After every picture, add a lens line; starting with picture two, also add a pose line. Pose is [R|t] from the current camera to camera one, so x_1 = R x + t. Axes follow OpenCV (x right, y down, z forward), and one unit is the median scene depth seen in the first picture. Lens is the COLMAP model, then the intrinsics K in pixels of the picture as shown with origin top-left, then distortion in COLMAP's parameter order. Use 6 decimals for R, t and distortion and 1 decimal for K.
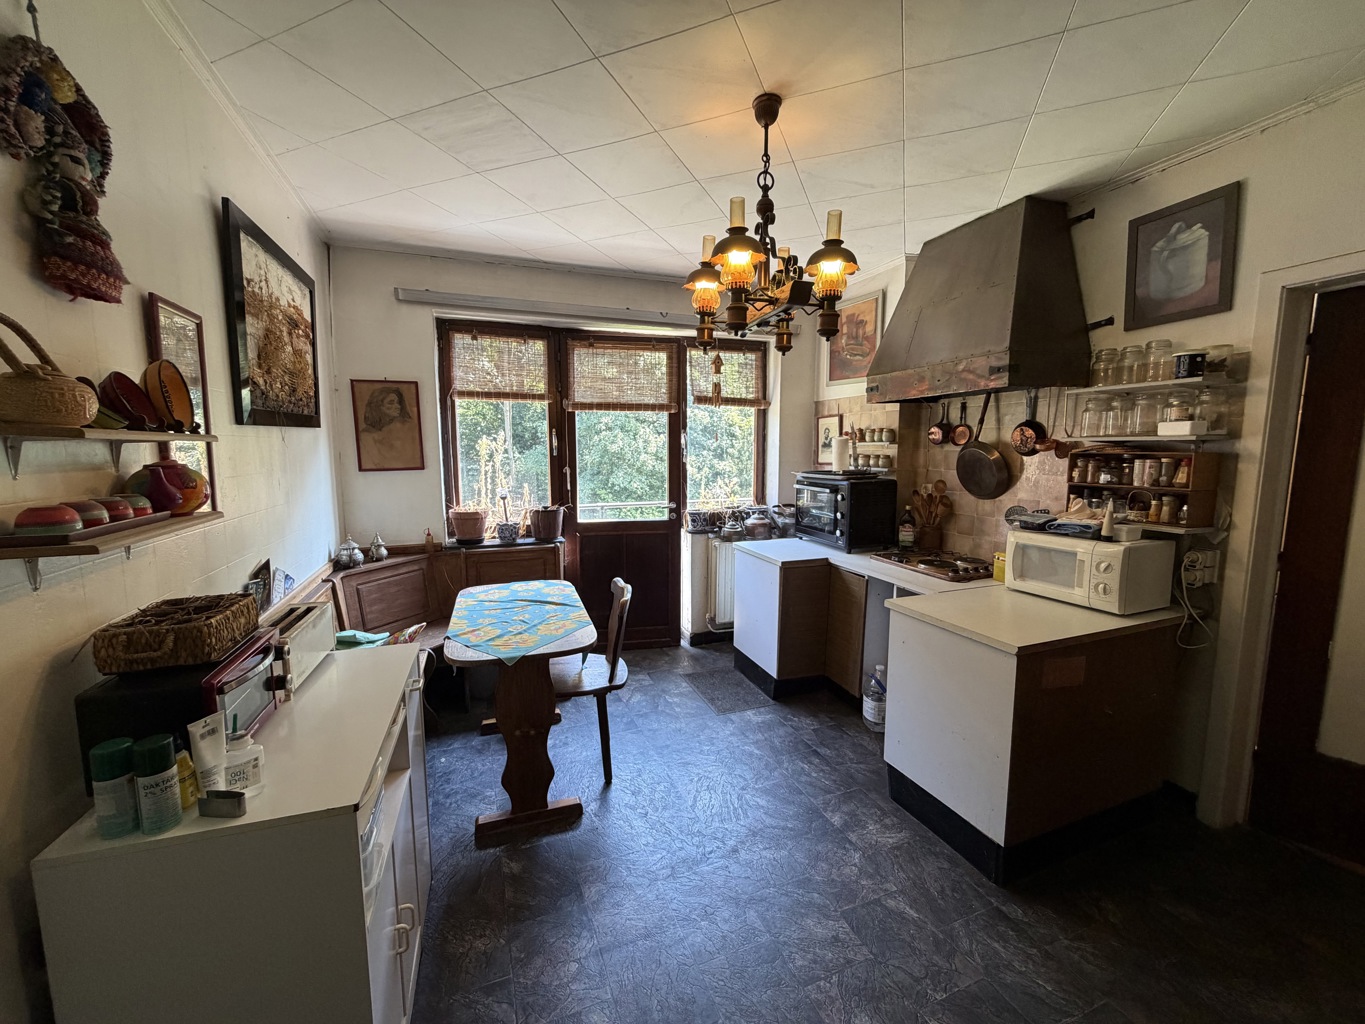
lens RADIAL K [[544.9, 0, 685.4], [0, 544.9, 510.0], [0, 0, 1]] dist [0.002067, 0.000329]
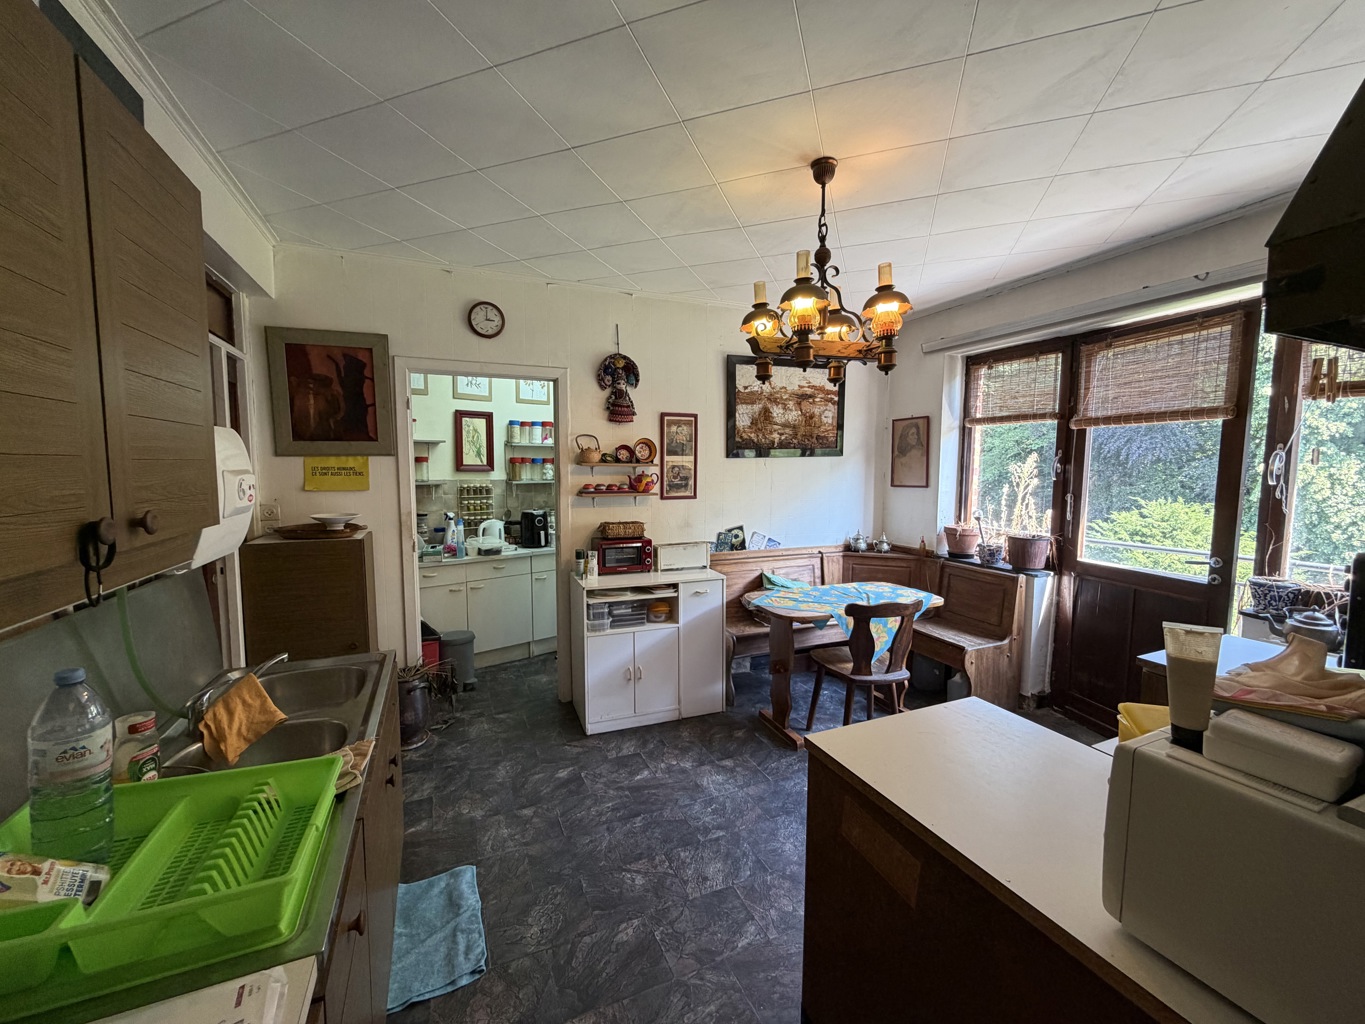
lens RADIAL K [[544.9, 0, 677.7], [0, 544.9, 511.4], [0, 0, 1]] dist [0.002067, 0.000329]
pose [[0.038770, 0.084824, -0.995641, 0.666419], [-0.119329, 0.989653, 0.079667, -0.049510], [0.992097, 0.115720, 0.048491, 0.374212]]
